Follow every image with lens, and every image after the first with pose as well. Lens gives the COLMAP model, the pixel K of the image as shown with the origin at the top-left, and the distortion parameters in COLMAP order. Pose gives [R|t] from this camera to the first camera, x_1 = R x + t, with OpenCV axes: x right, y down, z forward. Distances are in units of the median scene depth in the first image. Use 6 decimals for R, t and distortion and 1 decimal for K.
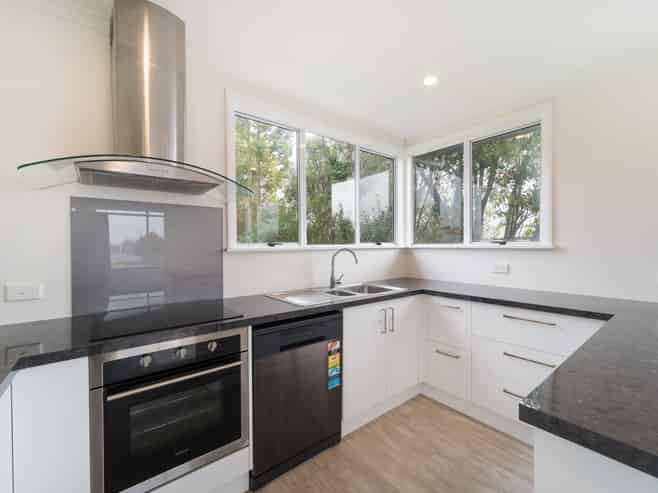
lens RADIAL K [[286.8, 0, 326.7], [0, 286.8, 248.0], [0, 0, 1]] dist [0.000660, 0.000396]
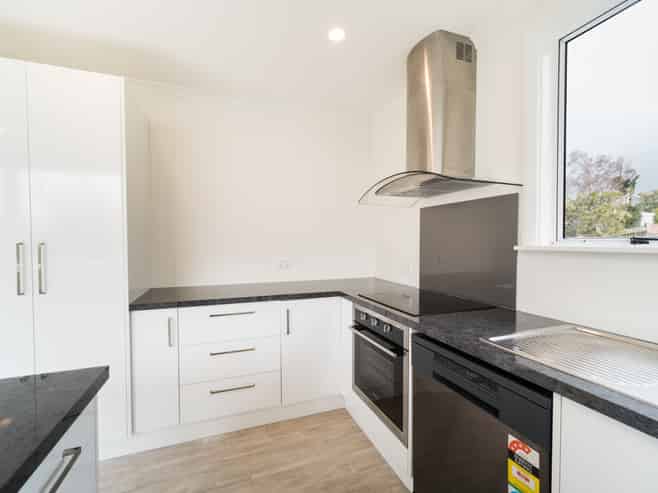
lens RADIAL K [[286.8, 0, 326.7], [0, 286.8, 248.0], [0, 0, 1]] dist [0.000660, 0.000396]
pose [[-0.291857, 0.035032, -0.955820, 0.563726], [-0.001866, 0.999306, 0.037196, -0.020761], [0.956460, 0.012640, -0.291589, 0.798022]]
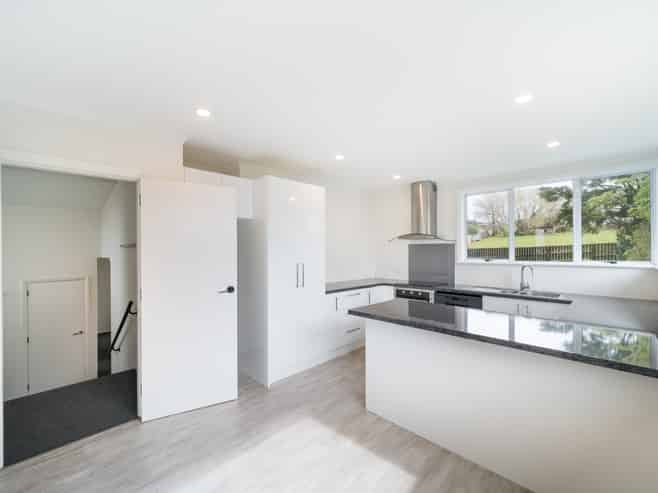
lens RADIAL K [[286.8, 0, 326.7], [0, 286.8, 248.0], [0, 0, 1]] dist [0.000660, 0.000396]
pose [[0.139588, -0.001807, -0.990208, 1.859224], [-0.006259, 0.999977, -0.002707, -0.099918], [0.990190, 0.006576, 0.139573, -0.329056]]
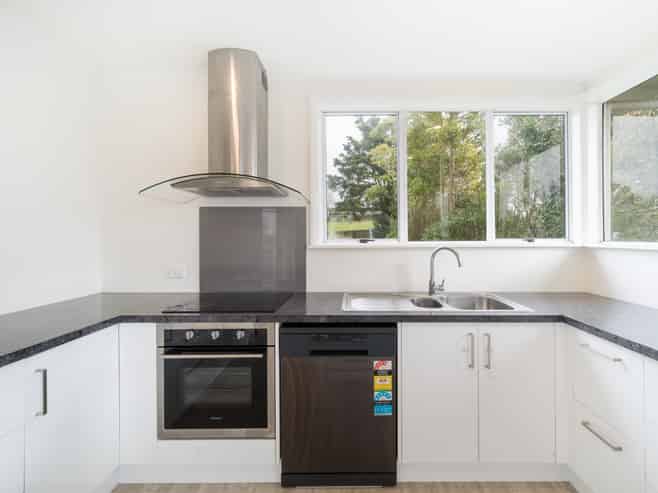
lens RADIAL K [[289.3, 0, 338.2], [0, 289.3, 237.5], [0, 0, 1]] dist [0.001083, 0.000389]
pose [[0.785419, 0.004772, -0.618946, 0.430818], [-0.009329, 0.999948, -0.004129, -0.023982], [0.618894, 0.009017, 0.785423, 0.251772]]
